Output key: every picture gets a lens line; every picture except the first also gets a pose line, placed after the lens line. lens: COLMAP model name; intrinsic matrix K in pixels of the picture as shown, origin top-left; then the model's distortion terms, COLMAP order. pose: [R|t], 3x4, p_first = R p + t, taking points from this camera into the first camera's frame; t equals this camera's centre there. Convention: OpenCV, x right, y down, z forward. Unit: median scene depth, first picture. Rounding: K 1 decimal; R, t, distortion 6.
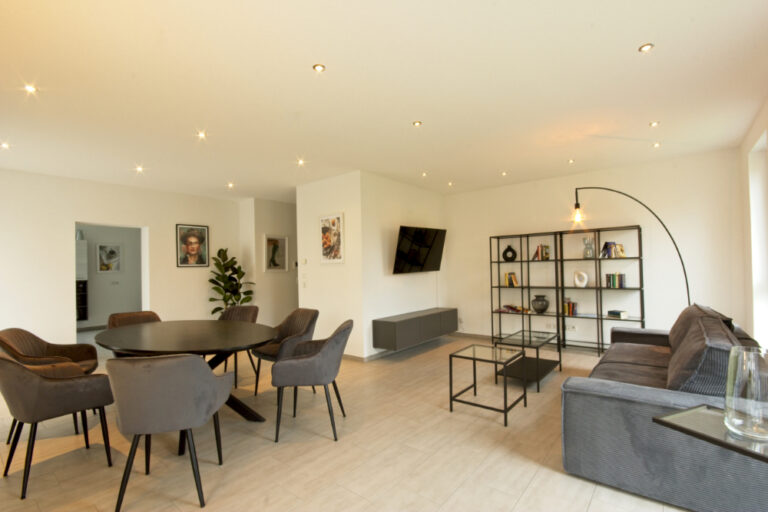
lens RADIAL K [[354.0, 0, 385.0], [0, 354.0, 264.7], [0, 0, 1]] dist [-0.001637, -0.000309]
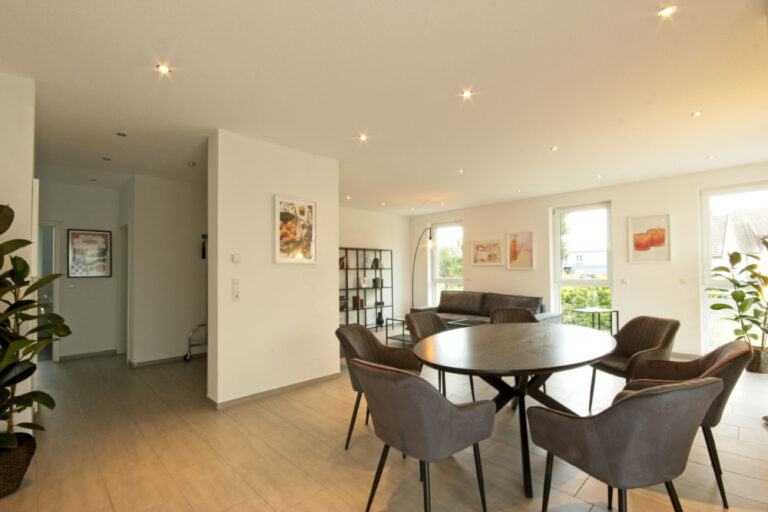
lens RADIAL K [[354.0, 0, 385.0], [0, 354.0, 264.7], [0, 0, 1]] dist [-0.001637, -0.000309]
pose [[0.086772, 0.040042, 0.995423, -0.888473], [0.002215, 0.999182, -0.040386, 0.028607], [-0.996226, 0.005709, 0.086613, 0.763233]]
